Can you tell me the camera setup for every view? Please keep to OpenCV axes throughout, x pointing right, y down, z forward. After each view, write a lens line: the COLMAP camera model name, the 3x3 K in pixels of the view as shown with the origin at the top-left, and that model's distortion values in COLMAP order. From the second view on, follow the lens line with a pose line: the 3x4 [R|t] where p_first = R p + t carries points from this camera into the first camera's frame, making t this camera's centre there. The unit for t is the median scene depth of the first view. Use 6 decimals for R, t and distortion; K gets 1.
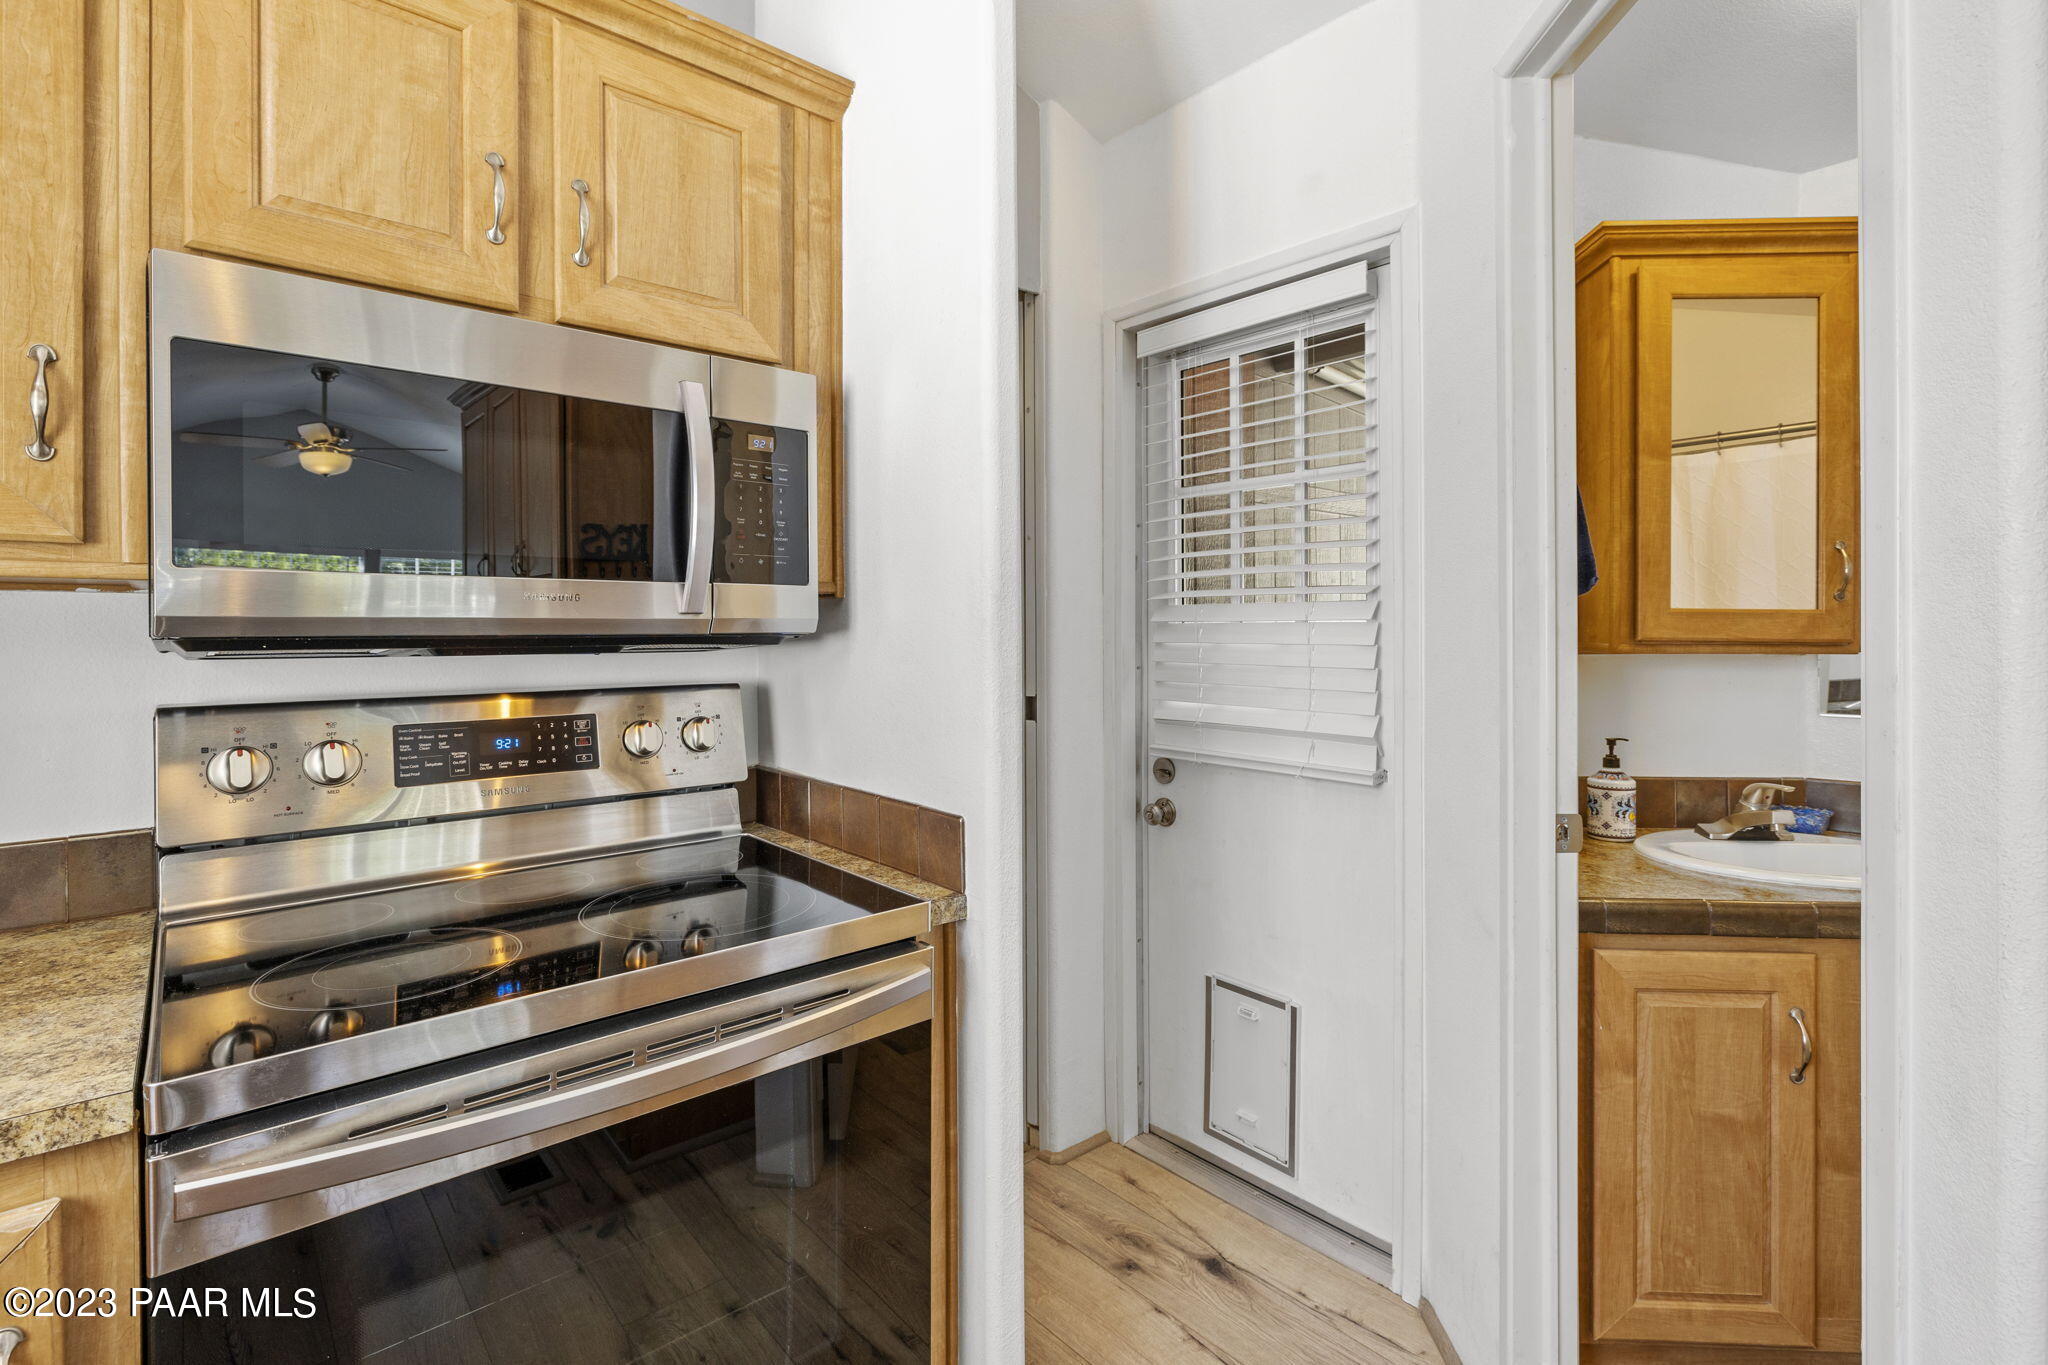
lens RADIAL K [[954.8, 0, 1011.5], [0, 954.8, 647.5], [0, 0, 1]] dist [-0.021016, 0.011540]
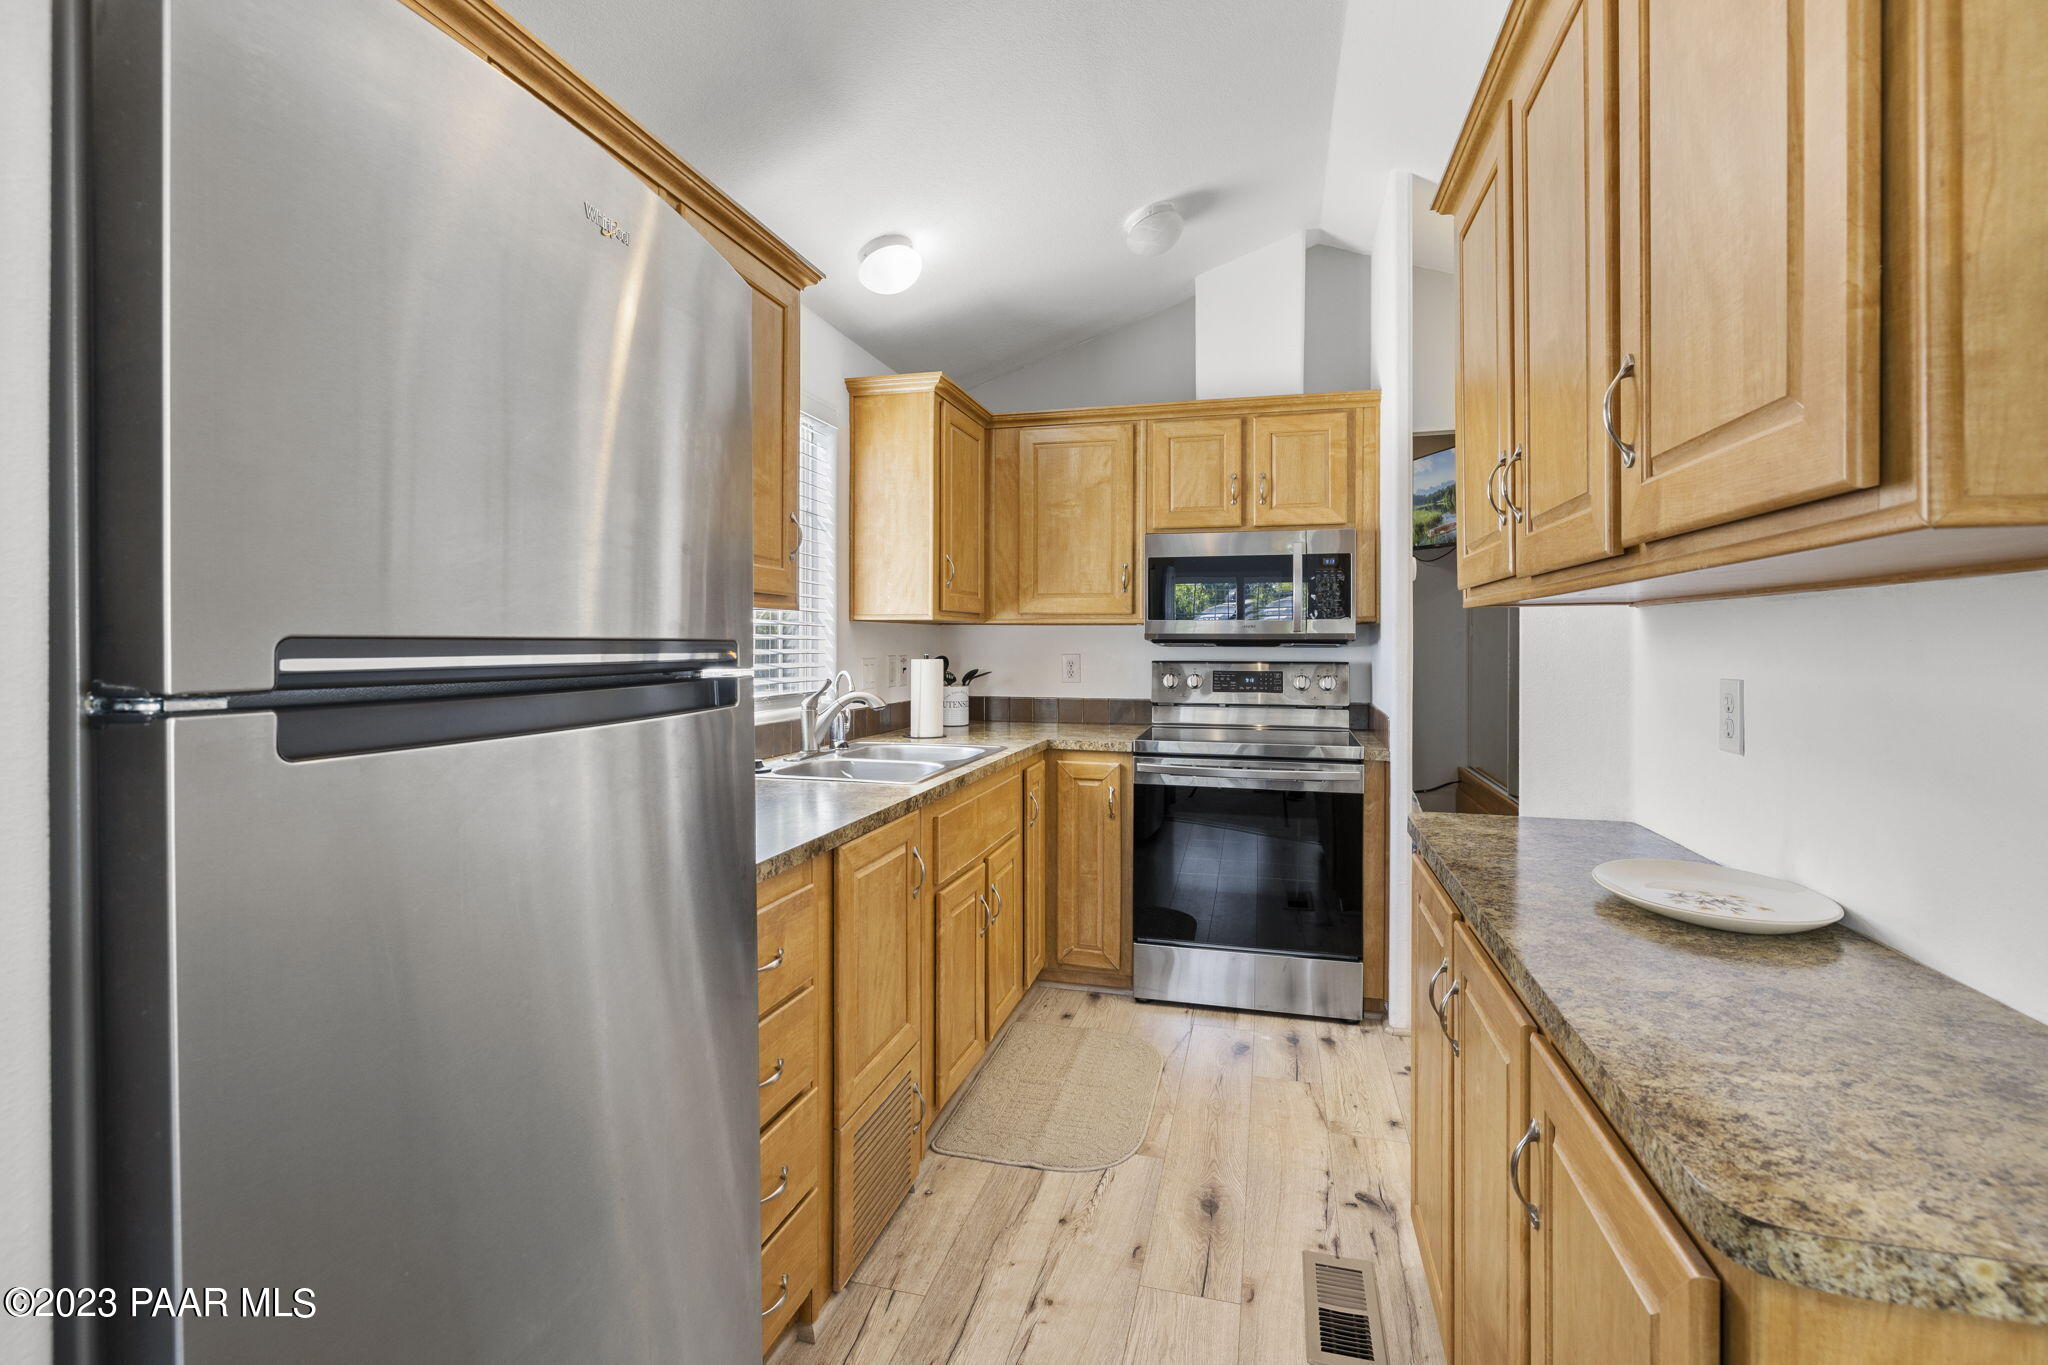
lens RADIAL K [[954.8, 0, 1011.5], [0, 954.8, 647.5], [0, 0, 1]] dist [-0.021016, 0.011540]
pose [[0.559627, 0.015147, -0.828606, 1.246283], [-0.005946, 0.999881, 0.014262, -0.021006], [0.828723, -0.003054, 0.559650, -0.997761]]
